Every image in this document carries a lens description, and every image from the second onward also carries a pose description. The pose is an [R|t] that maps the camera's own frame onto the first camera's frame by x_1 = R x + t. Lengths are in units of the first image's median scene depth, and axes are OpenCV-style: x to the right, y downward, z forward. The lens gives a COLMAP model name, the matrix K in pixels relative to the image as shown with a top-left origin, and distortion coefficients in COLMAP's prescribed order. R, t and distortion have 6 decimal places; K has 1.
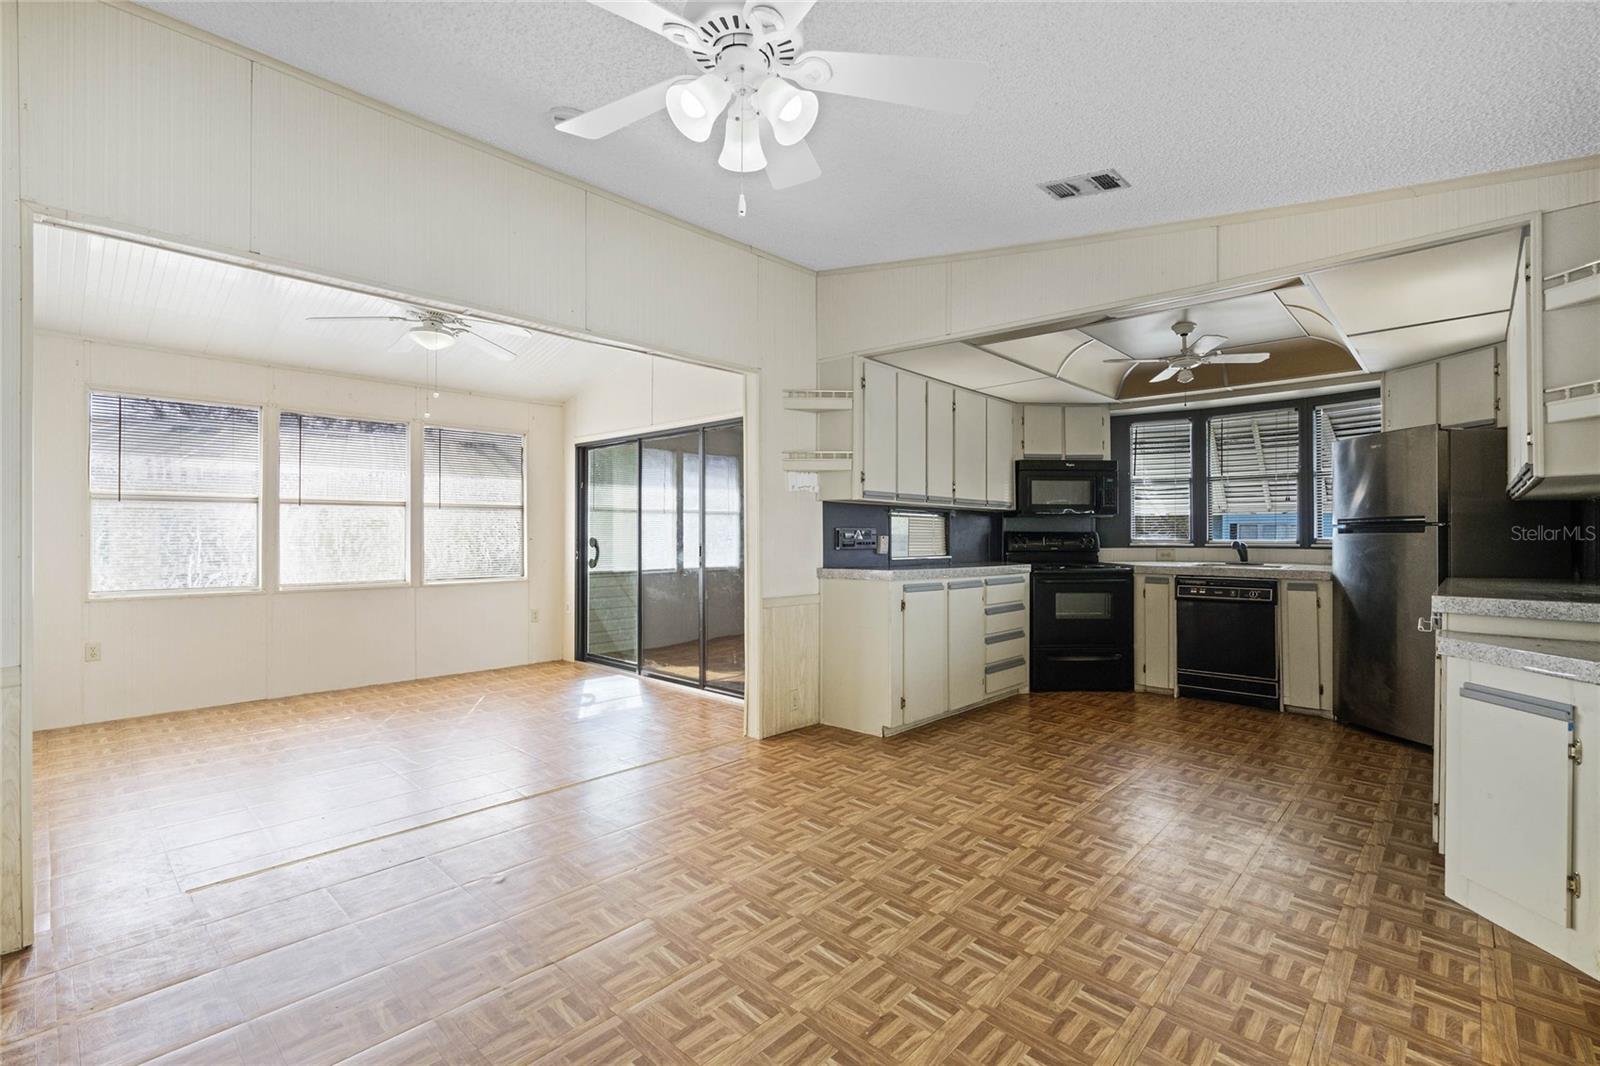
lens RADIAL K [[730.2, 0, 796.2], [0, 730.2, 533.6], [0, 0, 1]] dist [-0.001411, 0.000915]
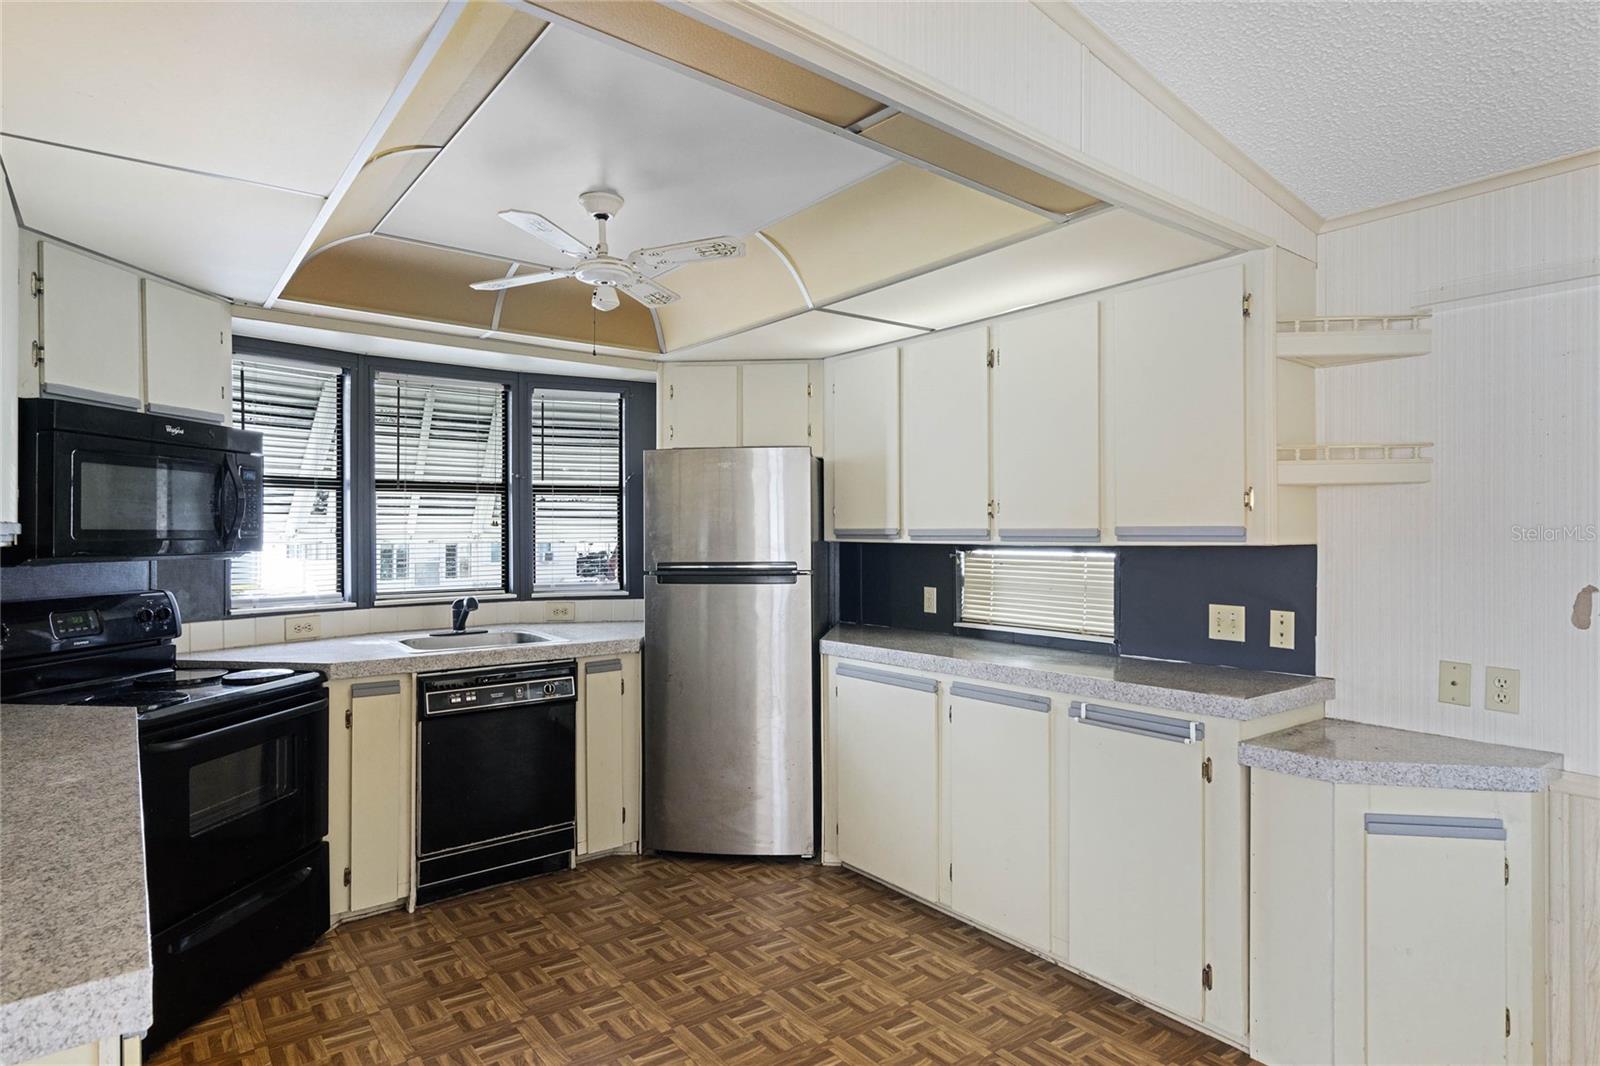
lens RADIAL K [[865.1, 0, 803.8], [0, 865.1, 530.3], [0, 0, 1]] dist [0.005098, -0.000869]
pose [[0.149613, 0.001777, 0.988743, -0.043434], [-0.001213, 0.999998, -0.001613, -0.047015], [-0.988744, -0.000958, 0.149615, 0.702647]]
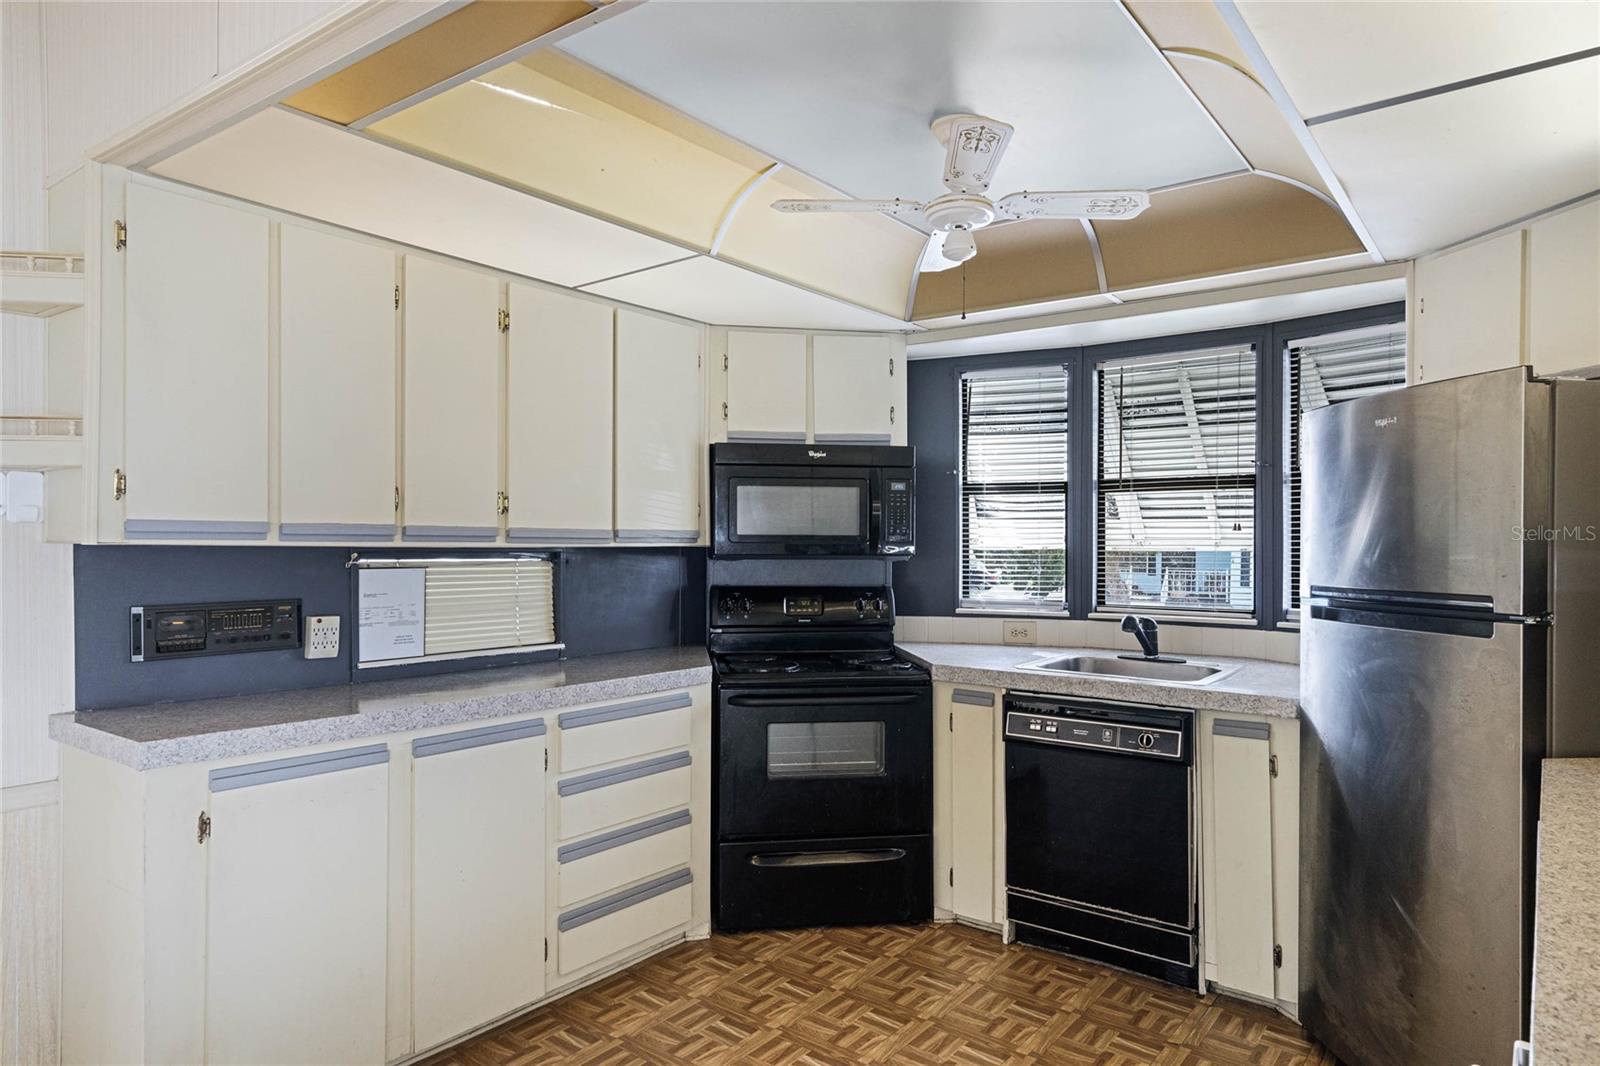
lens RADIAL K [[979.9, 0, 804.2], [0, 979.9, 547.9], [0, 0, 1]] dist [0.006132, 0.005679]
pose [[0.995308, 0.001892, 0.096742, 0.358696], [-0.002902, 0.999943, 0.010303, -0.045520], [-0.096717, -0.010535, 0.995256, 0.413494]]
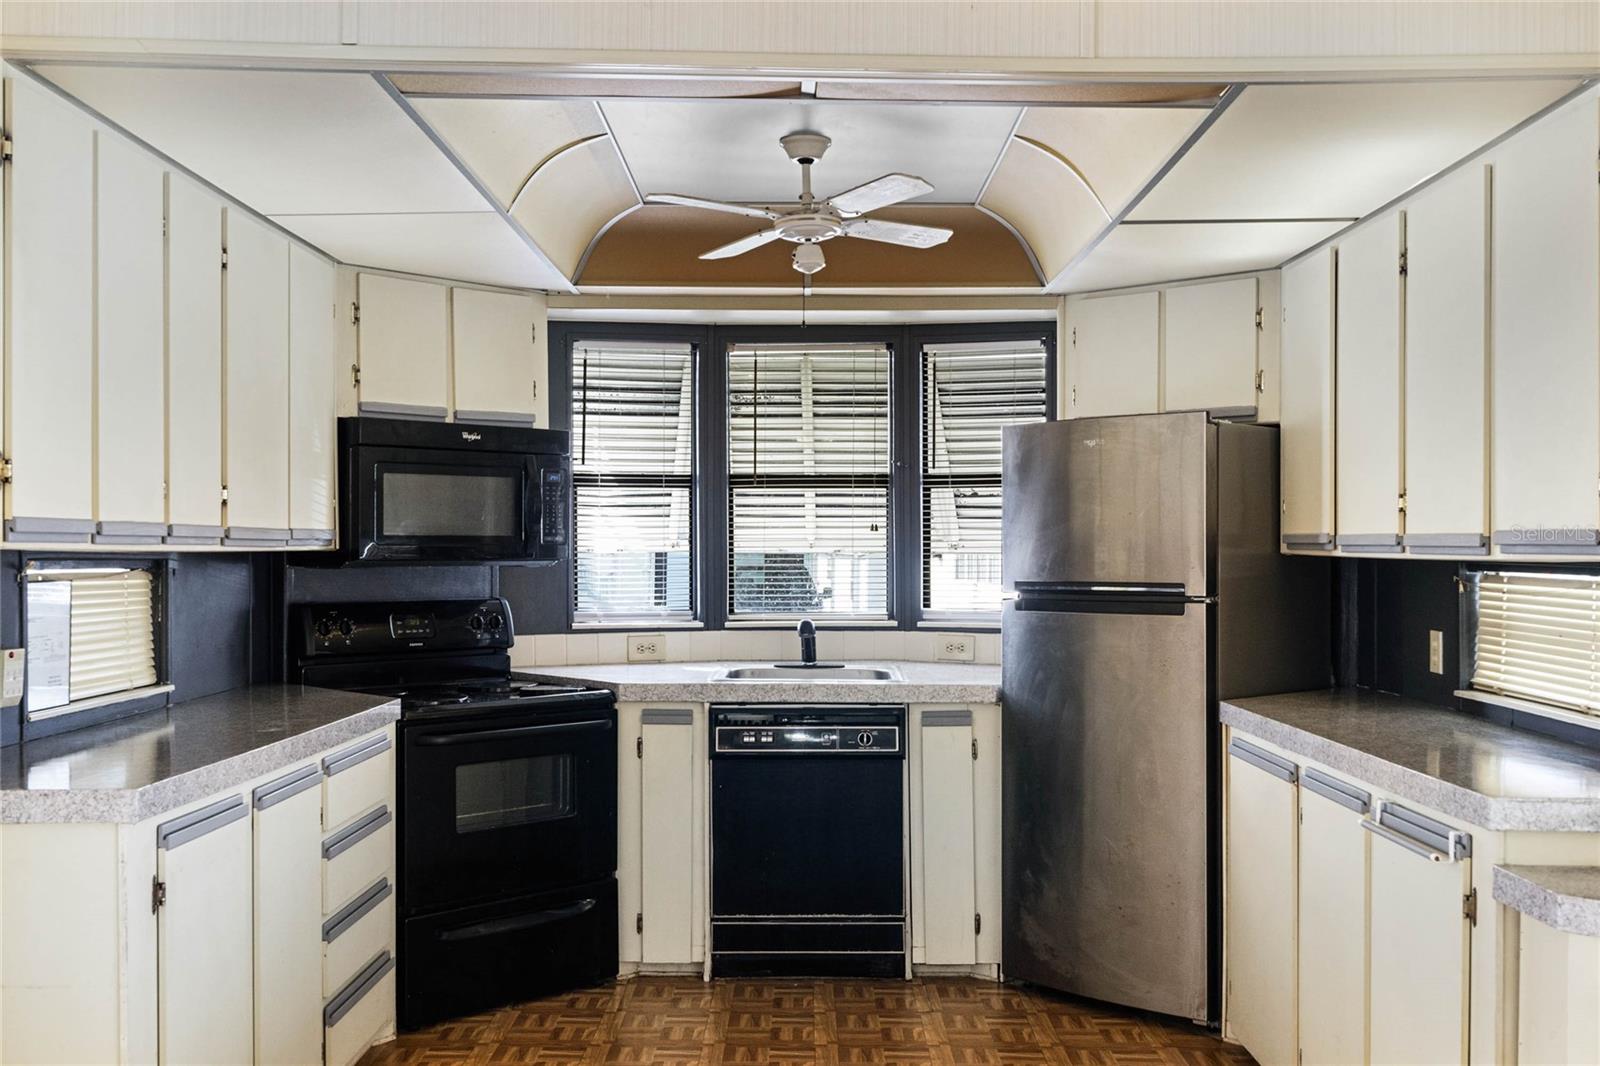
lens RADIAL K [[1609.1, 0, 809.9], [0, 1609.1, 559.1], [0, 0, 1]] dist [0.013496, 0.000000]
pose [[0.729095, -0.006969, 0.684378, -0.105241], [-0.002785, 0.999910, 0.013150, -0.046676], [-0.684407, -0.011493, 0.729009, 0.280450]]
